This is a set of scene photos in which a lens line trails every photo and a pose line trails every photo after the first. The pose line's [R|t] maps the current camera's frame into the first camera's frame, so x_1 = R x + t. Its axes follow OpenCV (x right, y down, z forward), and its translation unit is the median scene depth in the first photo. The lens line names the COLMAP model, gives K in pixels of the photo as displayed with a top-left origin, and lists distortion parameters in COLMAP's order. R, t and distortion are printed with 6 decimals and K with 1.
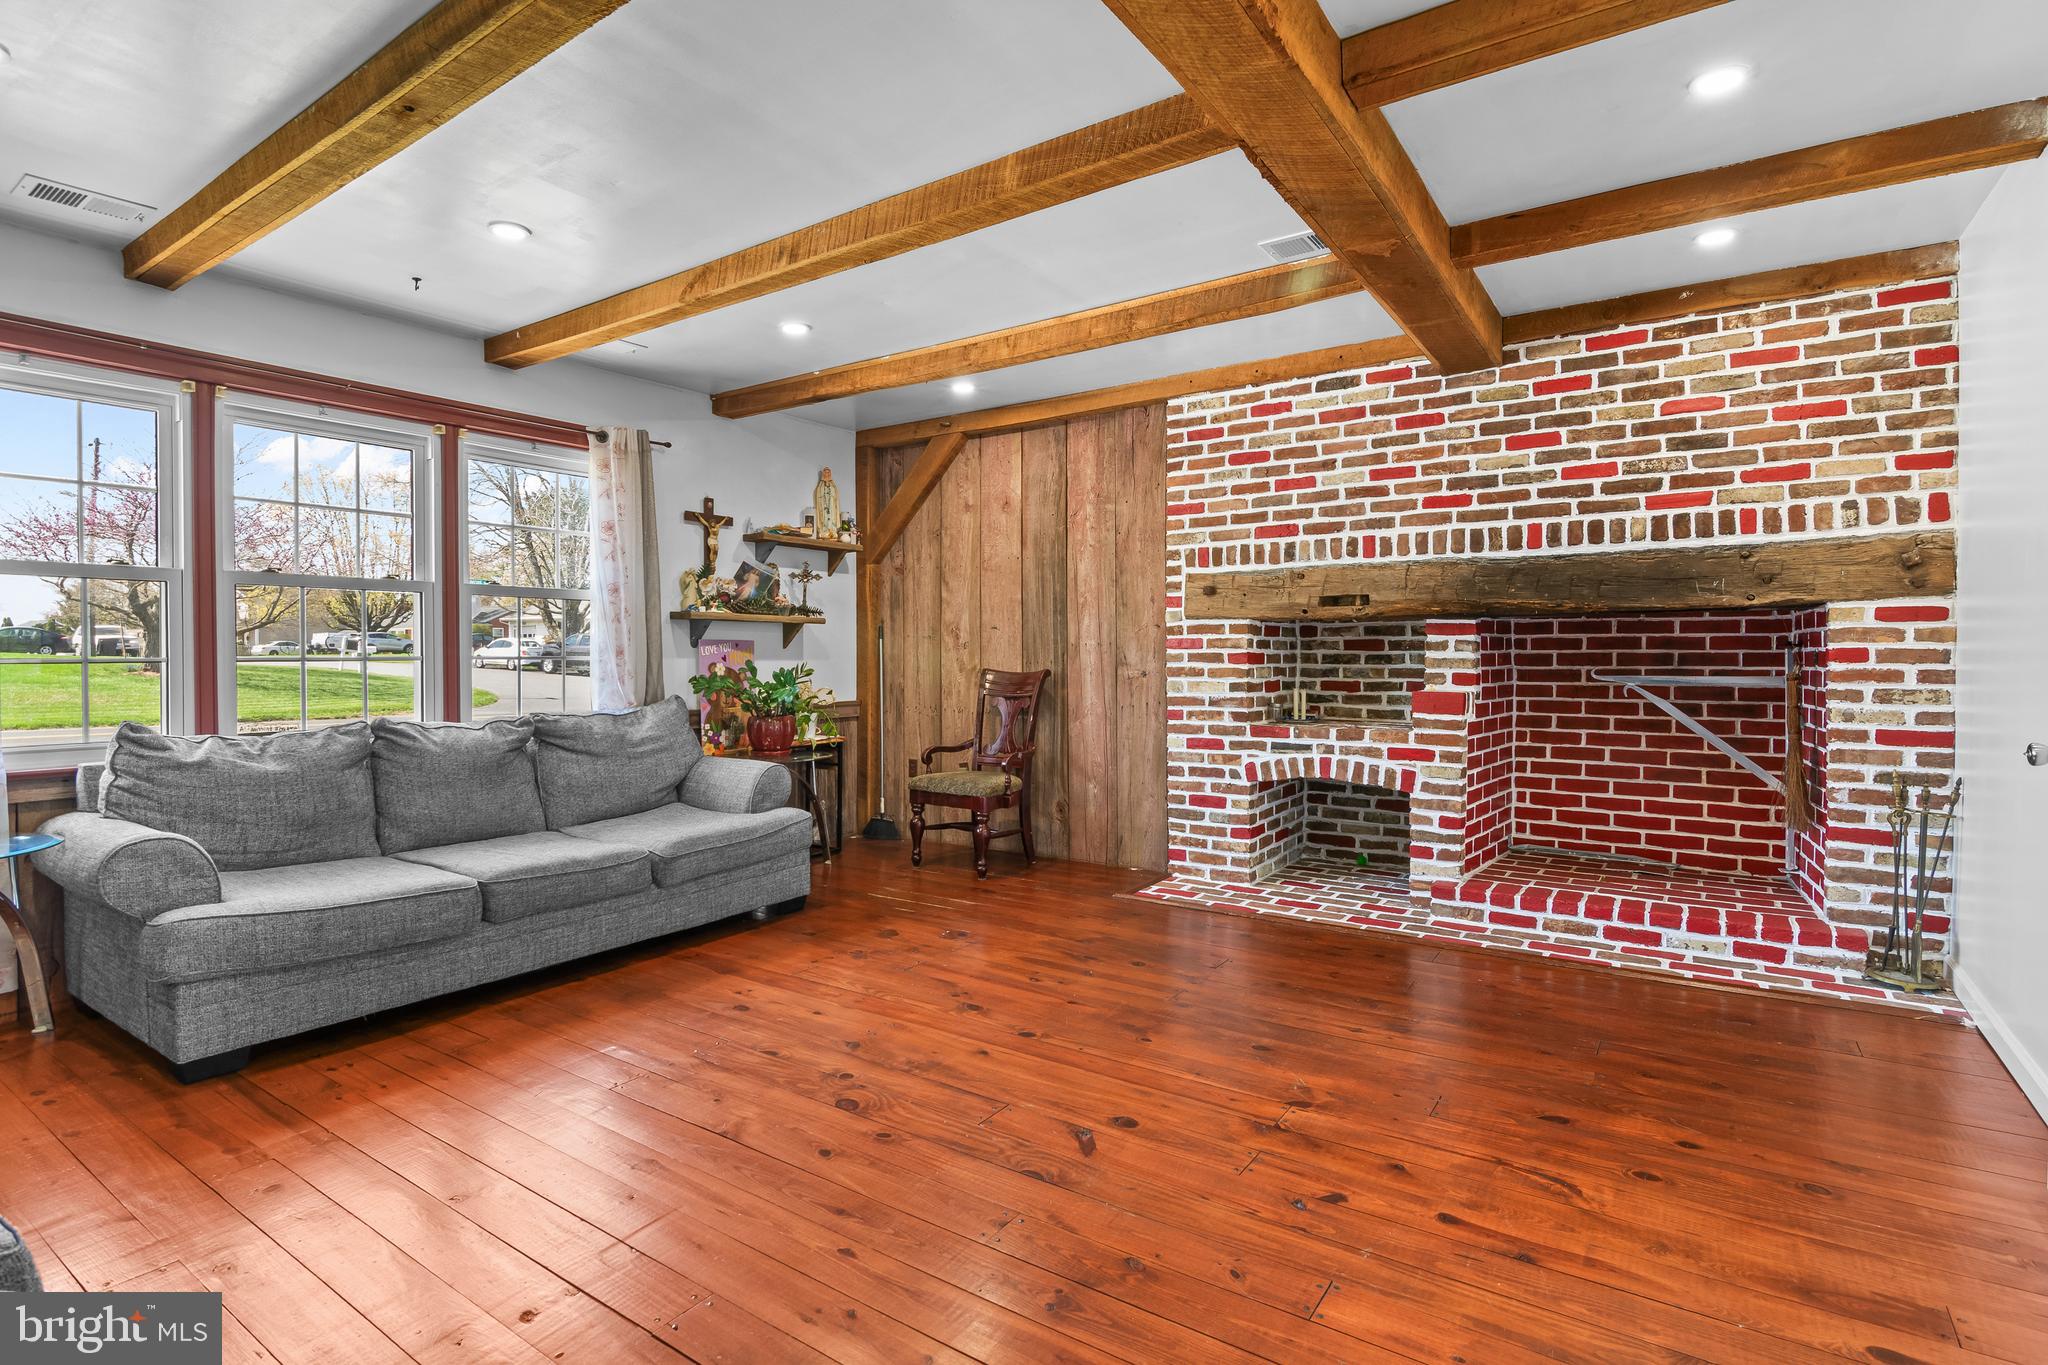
lens RADIAL K [[991.4, 0, 1020.6], [0, 991.4, 668.7], [0, 0, 1]] dist [0.000872, -0.011794]
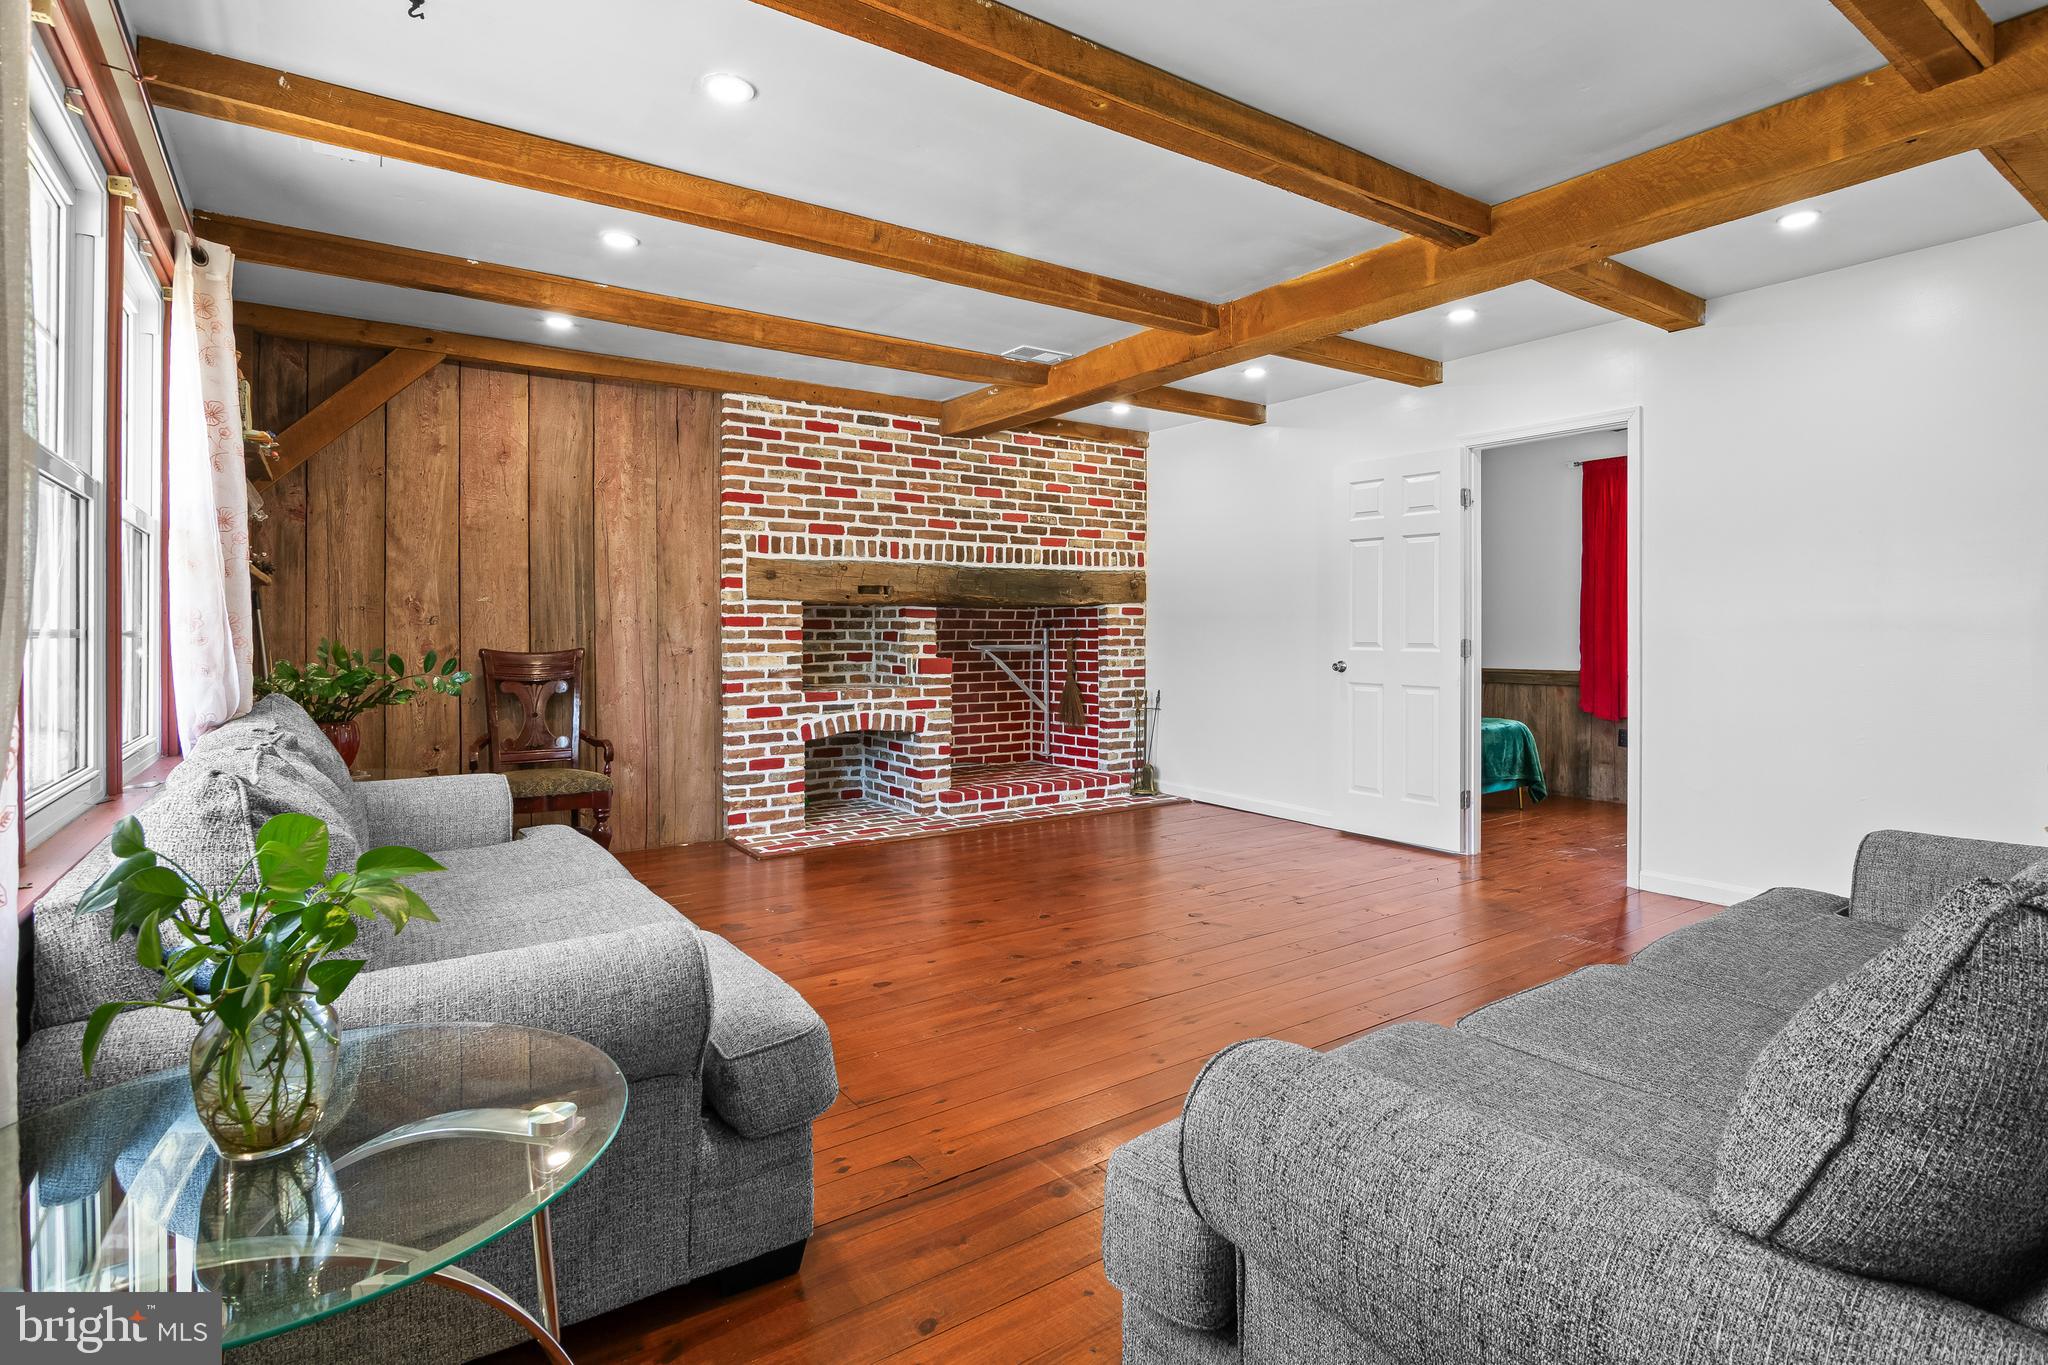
lens RADIAL K [[1010.4, 0, 1025.7], [0, 1010.4, 632.3], [0, 0, 1]] dist [-0.001051, -0.007097]
pose [[0.355554, 0.001605, 0.934654, -0.765572], [0.016110, 0.999839, -0.007846, -0.000145], [-0.934517, 0.017847, 0.355471, 0.325565]]
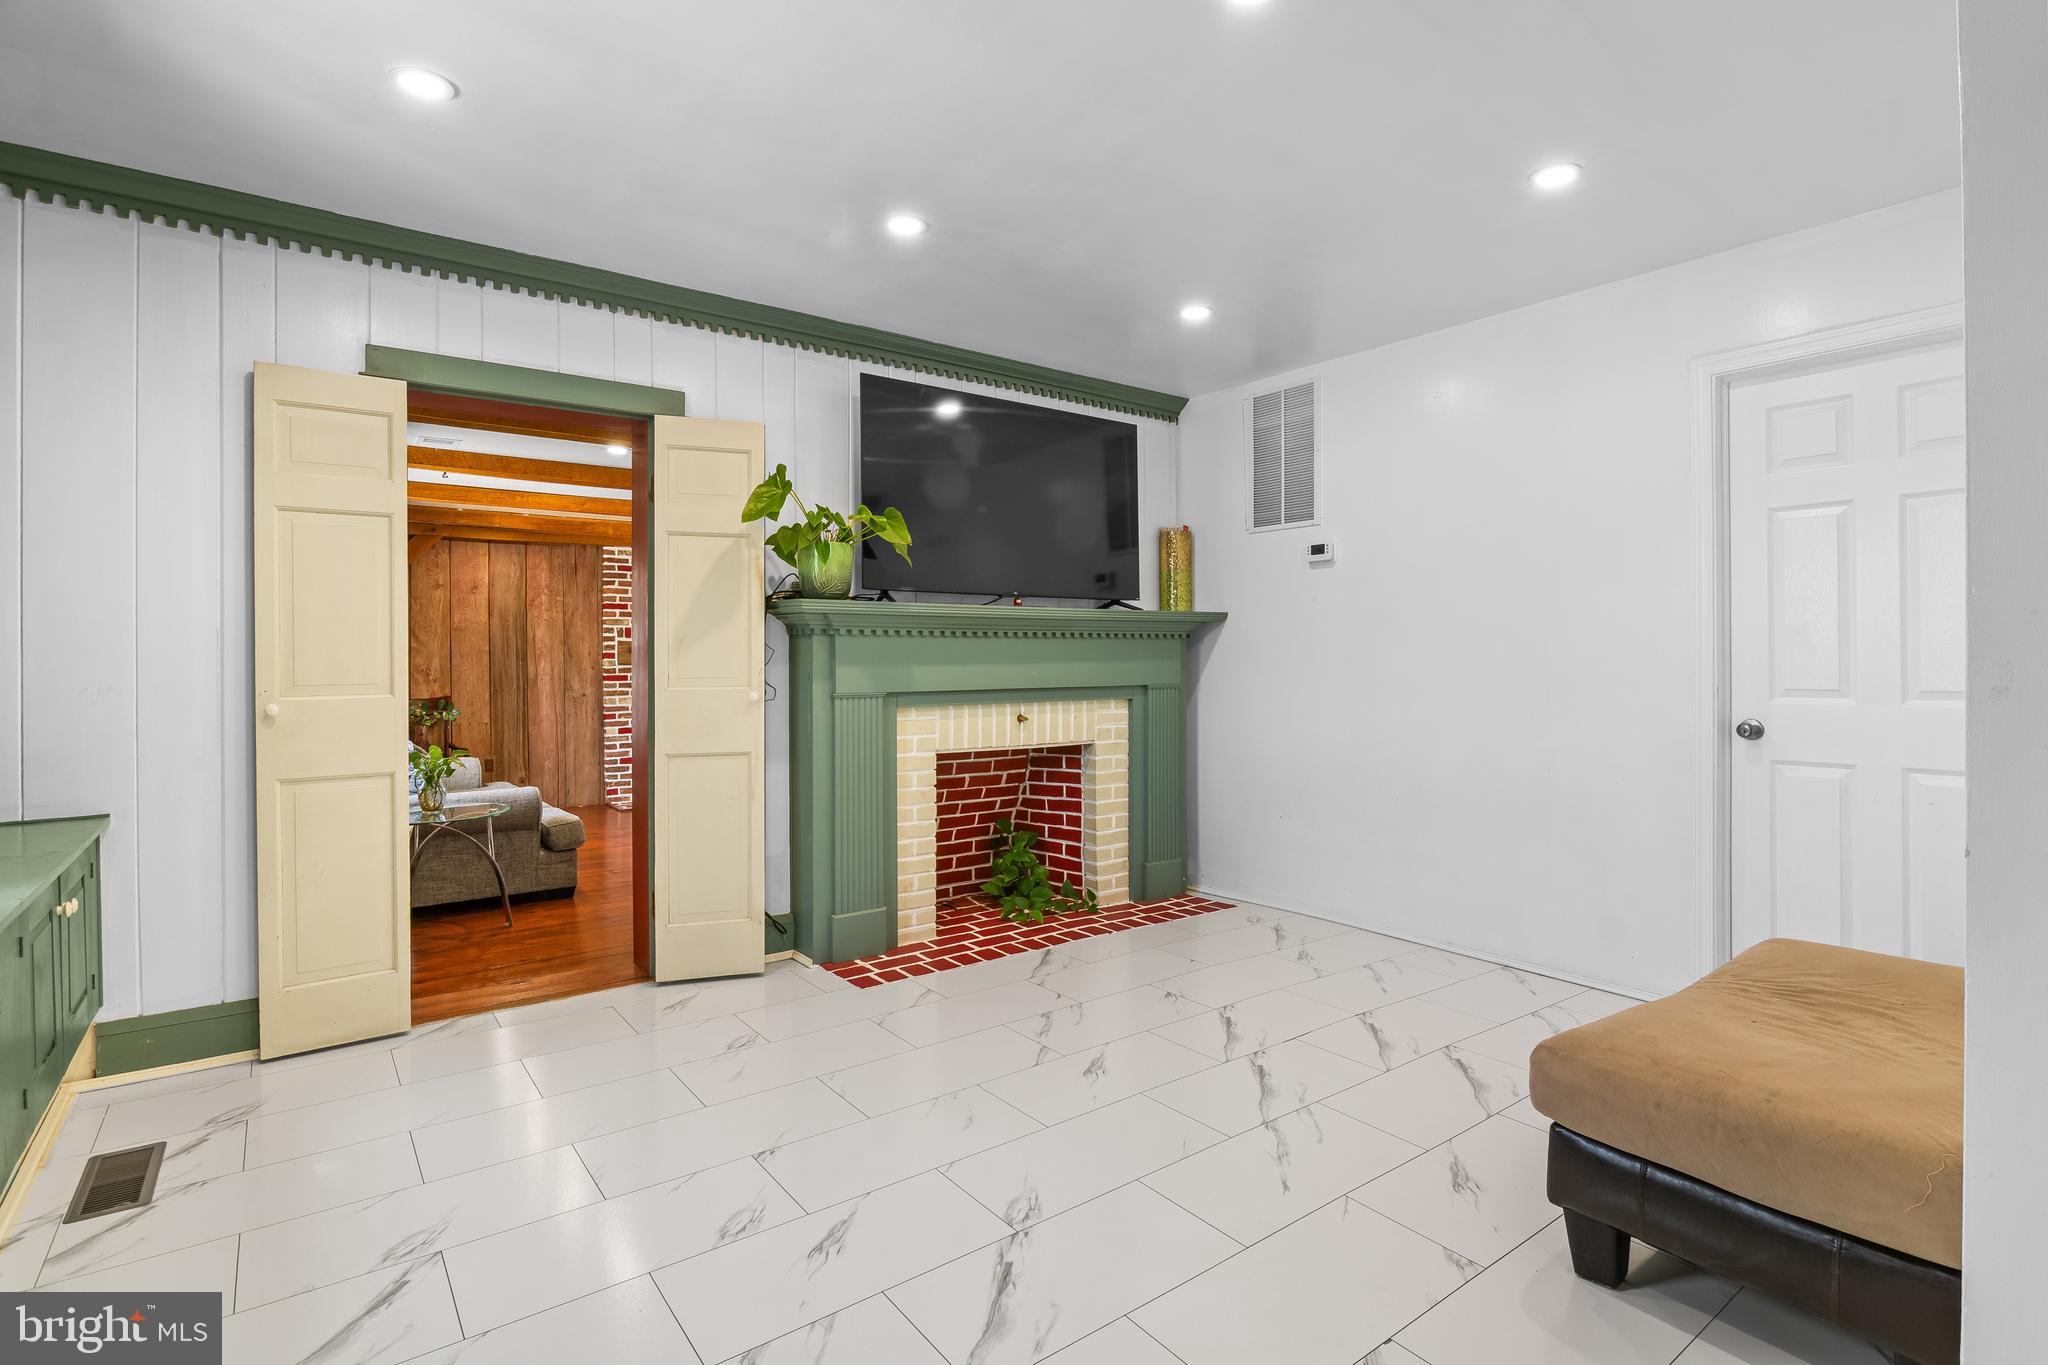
lens RADIAL K [[1002.1, 0, 1028.8], [0, 1002.1, 657.6], [0, 0, 1]] dist [-0.001972, -0.005720]
pose [[0.322280, -0.000596, 0.946644, -1.390780], [0.019187, 0.999798, -0.005902, -0.038098], [-0.946450, 0.020065, 0.322226, -0.351005]]
